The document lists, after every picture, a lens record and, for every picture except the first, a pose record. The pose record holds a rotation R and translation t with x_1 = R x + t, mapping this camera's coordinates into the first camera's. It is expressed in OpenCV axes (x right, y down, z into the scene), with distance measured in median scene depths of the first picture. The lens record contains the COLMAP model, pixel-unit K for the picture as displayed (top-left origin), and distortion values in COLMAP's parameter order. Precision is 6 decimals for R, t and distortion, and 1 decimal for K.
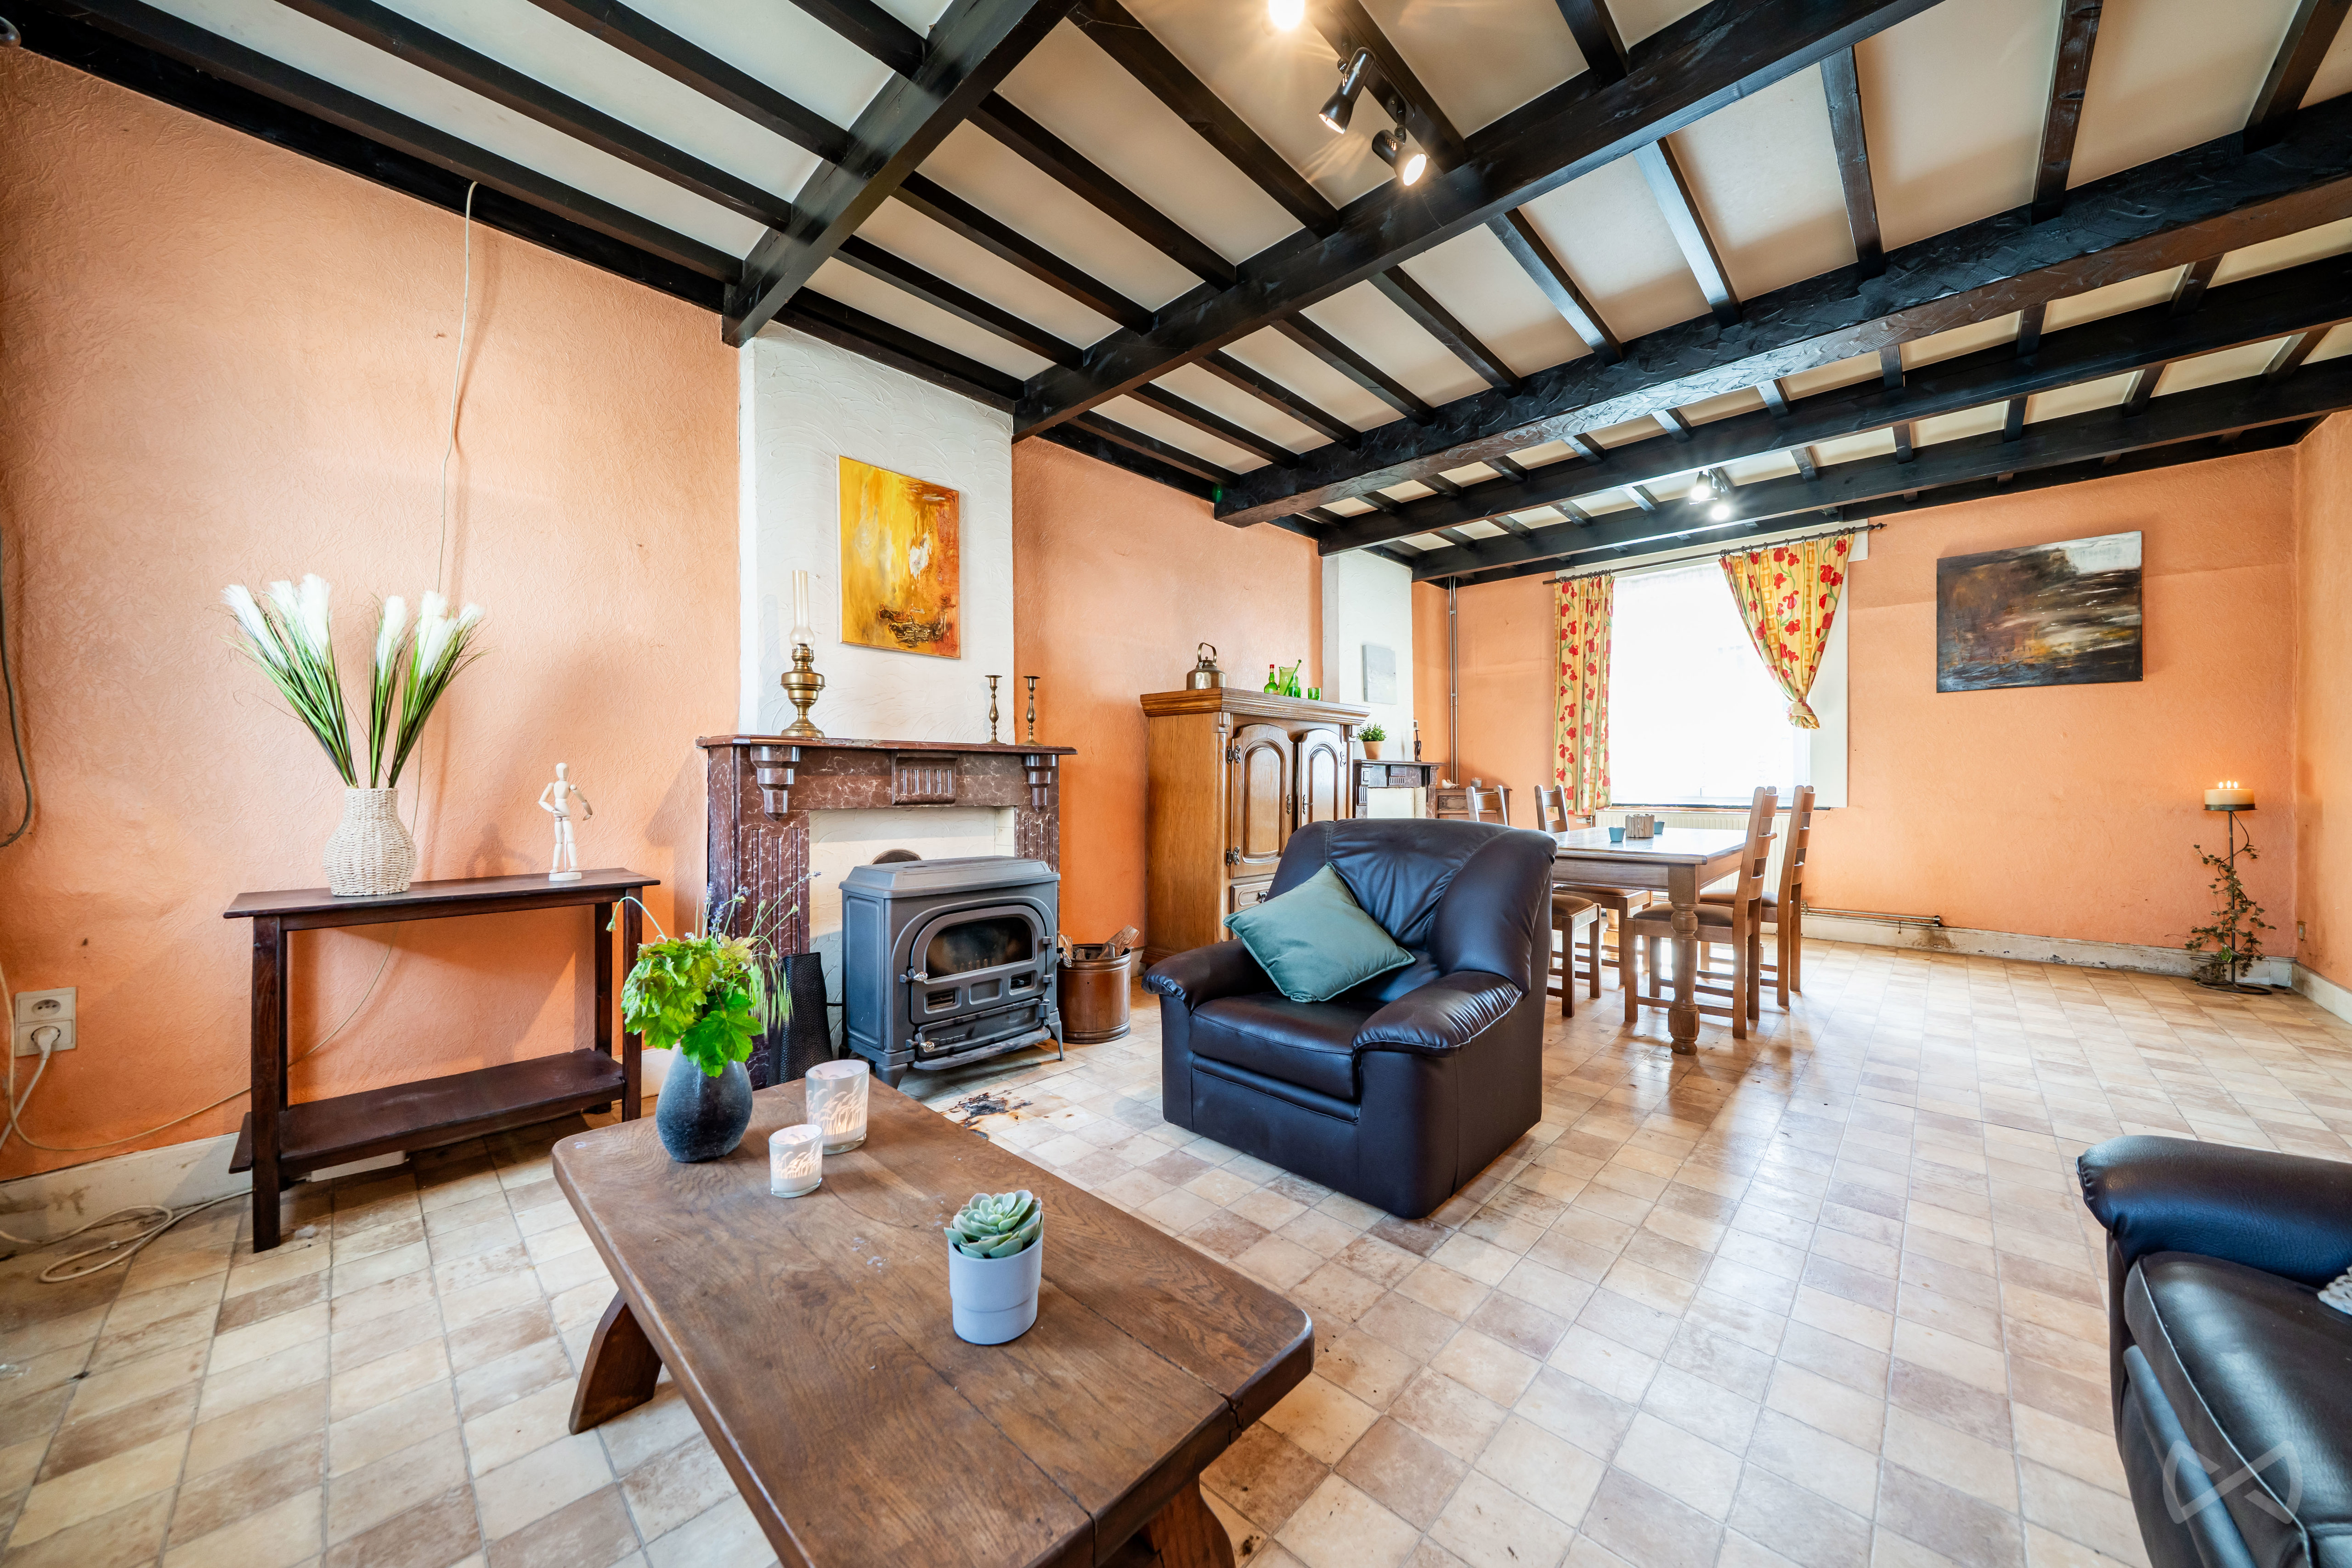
lens RADIAL K [[798.5, 0, 1185.8], [0, 798.5, 783.1], [0, 0, 1]] dist [-0.006044, 0.000047]
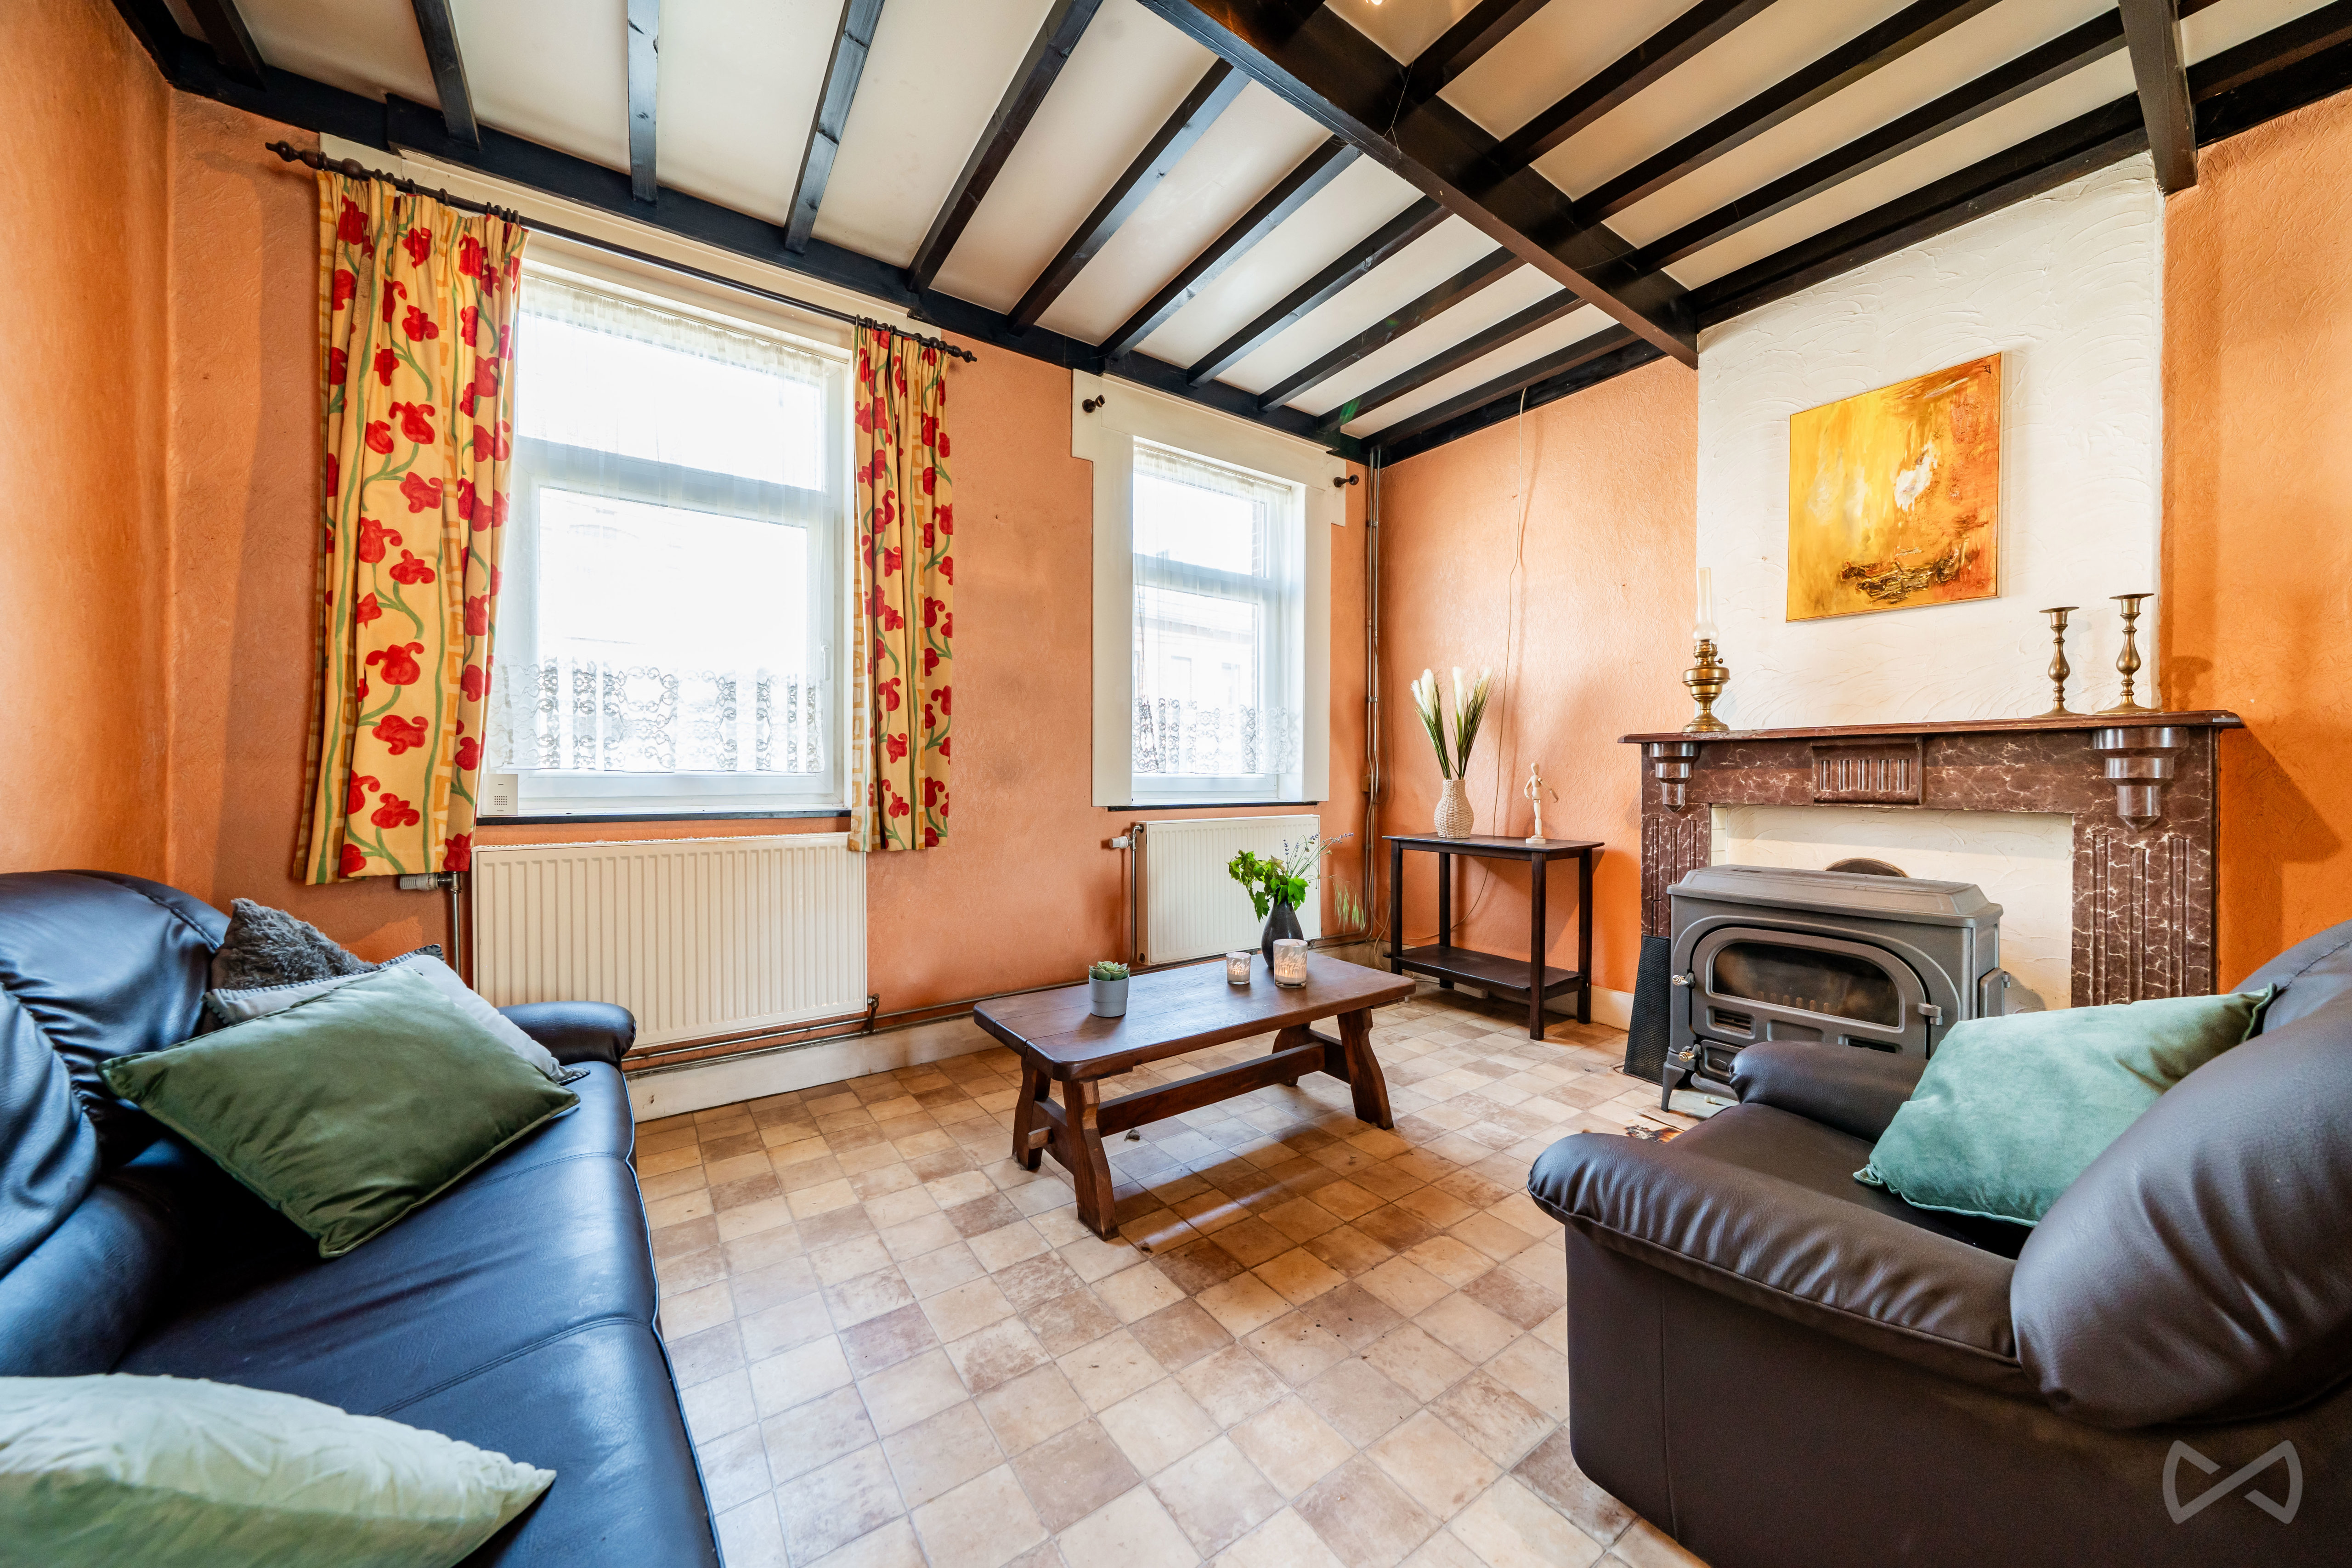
lens RADIAL K [[798.5, 0, 1173.1], [0, 798.5, 783.8], [0, 0, 1]] dist [-0.006044, 0.000047]
pose [[-0.200775, 0.009394, -0.979592, 0.515237], [-0.002538, 0.999946, 0.010109, 0.000327], [0.979634, 0.004516, -0.200740, 0.430820]]
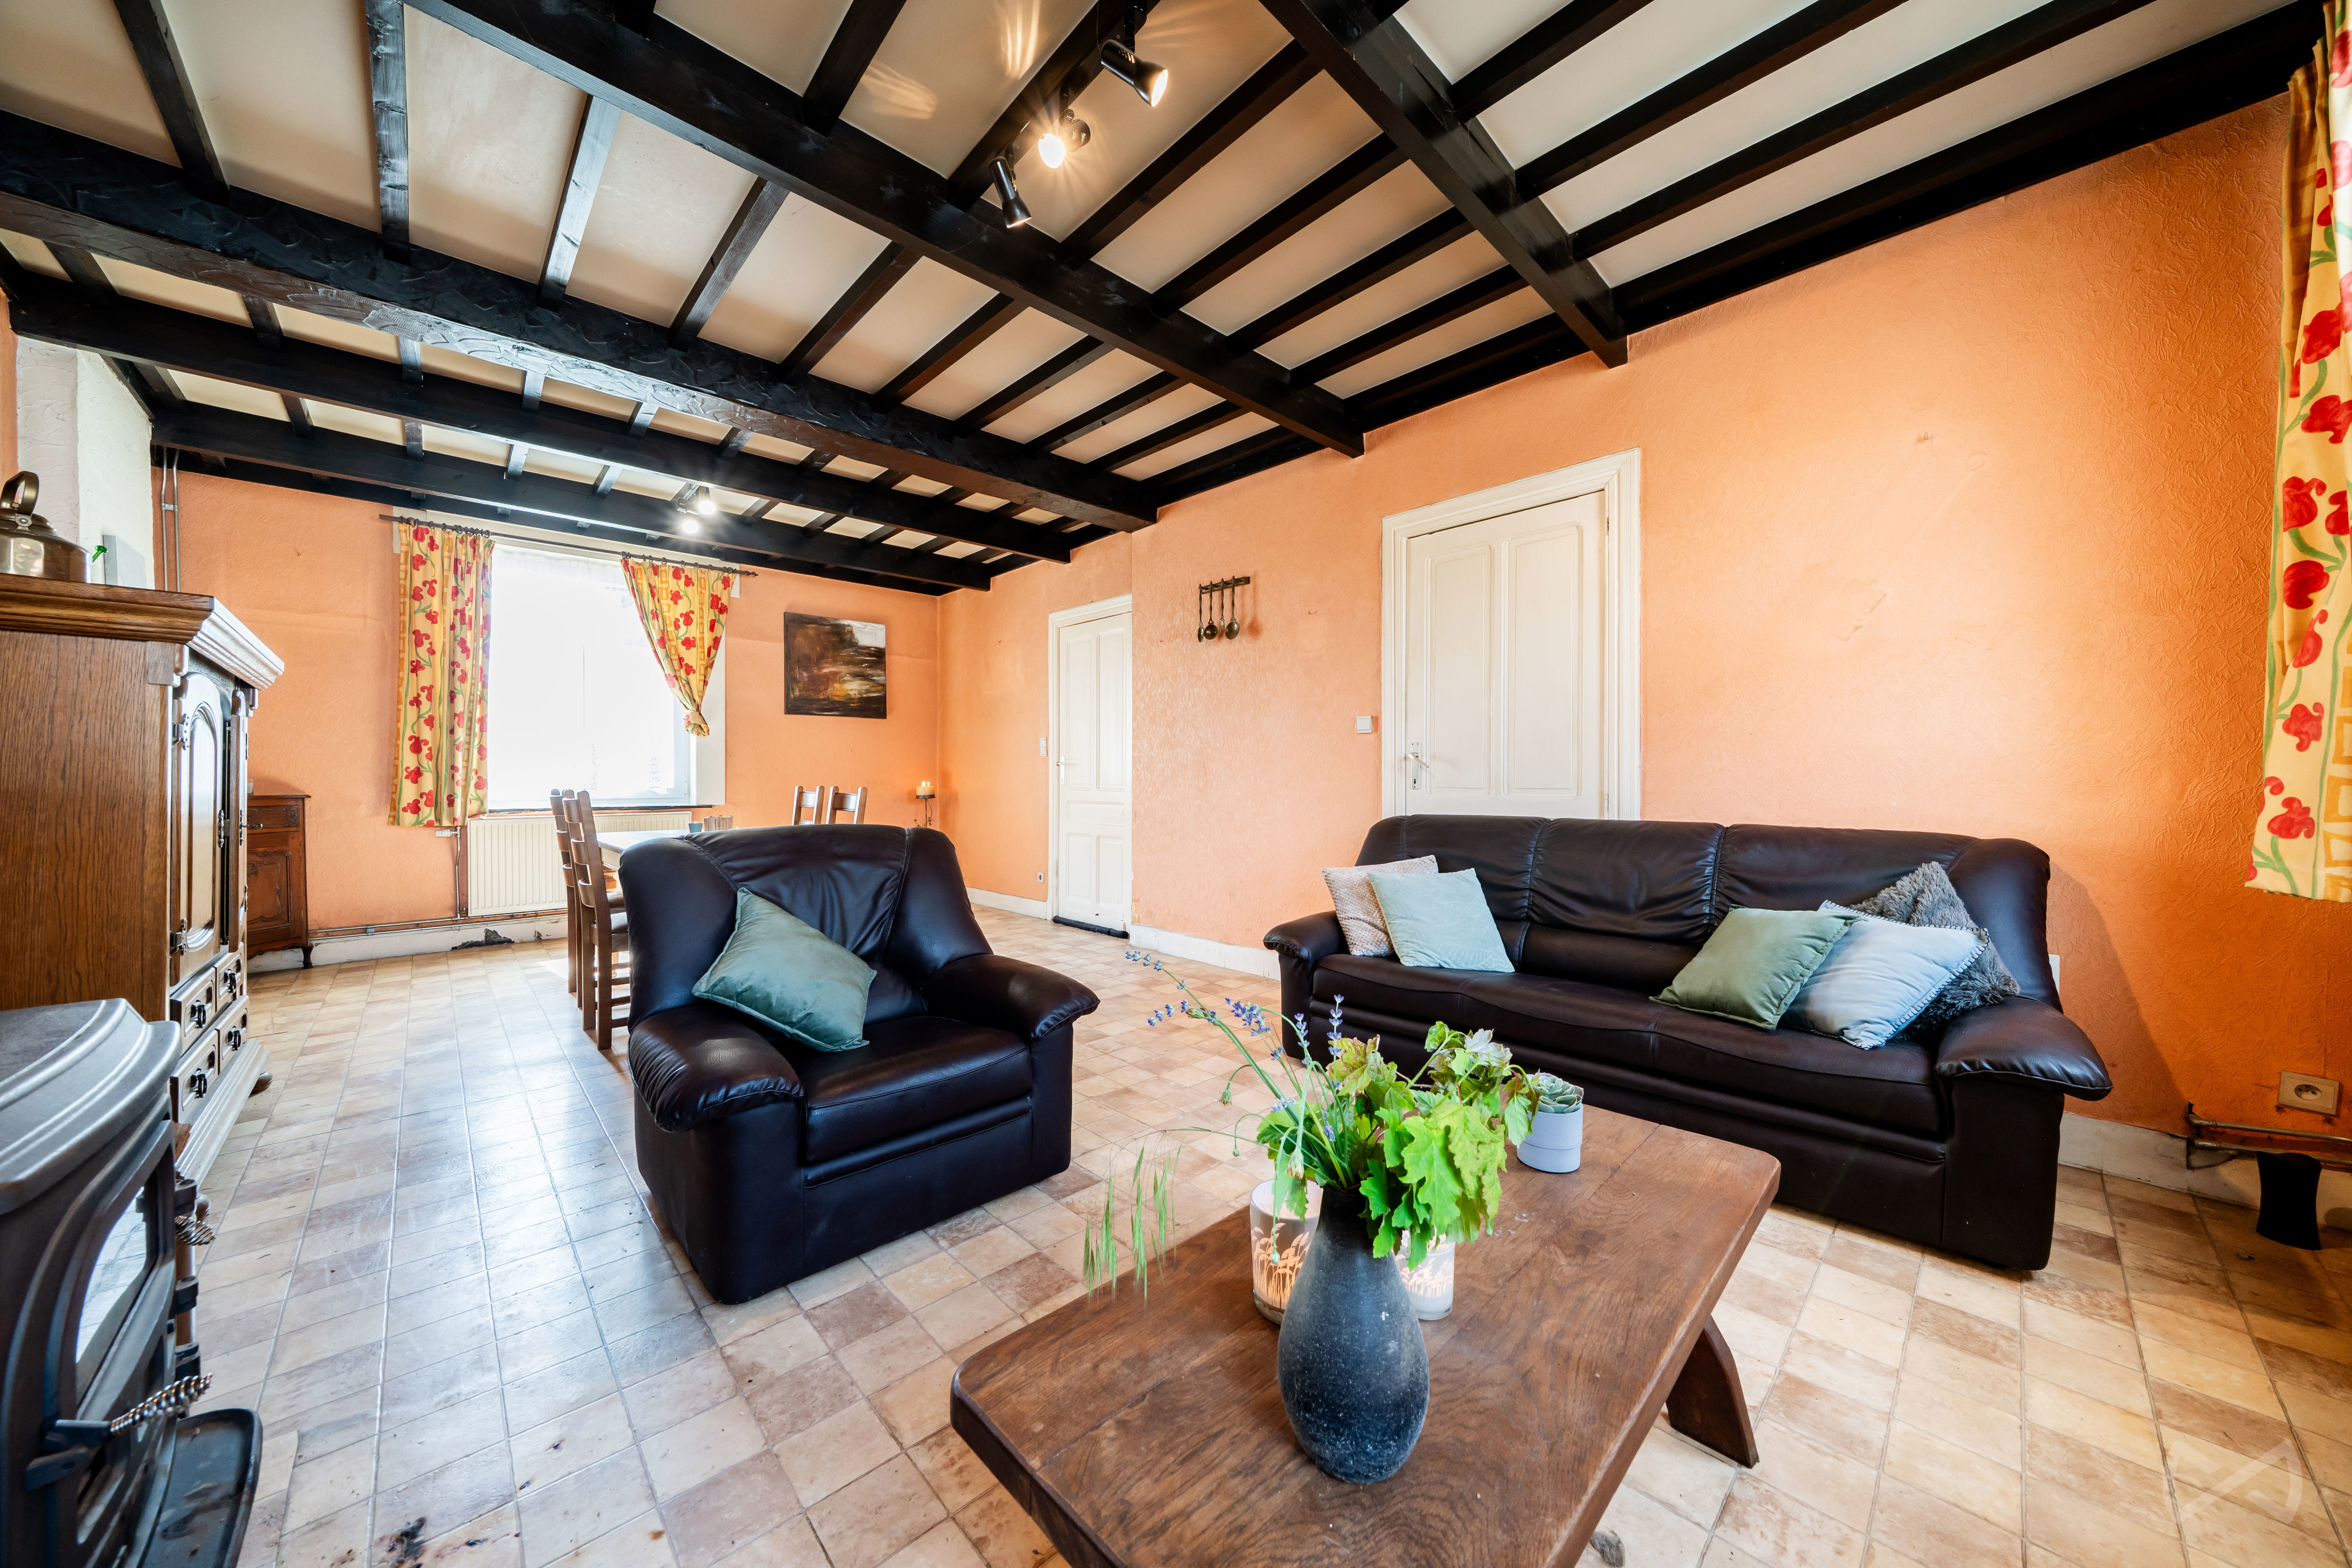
lens RADIAL K [[798.5, 0, 1165.6], [0, 798.5, 775.1], [0, 0, 1]] dist [-0.006044, 0.000047]
pose [[0.058666, 0.006901, 0.998254, -0.448886], [0.006912, 0.999949, -0.007319, -0.000411], [-0.998254, 0.007329, 0.058616, 0.420316]]
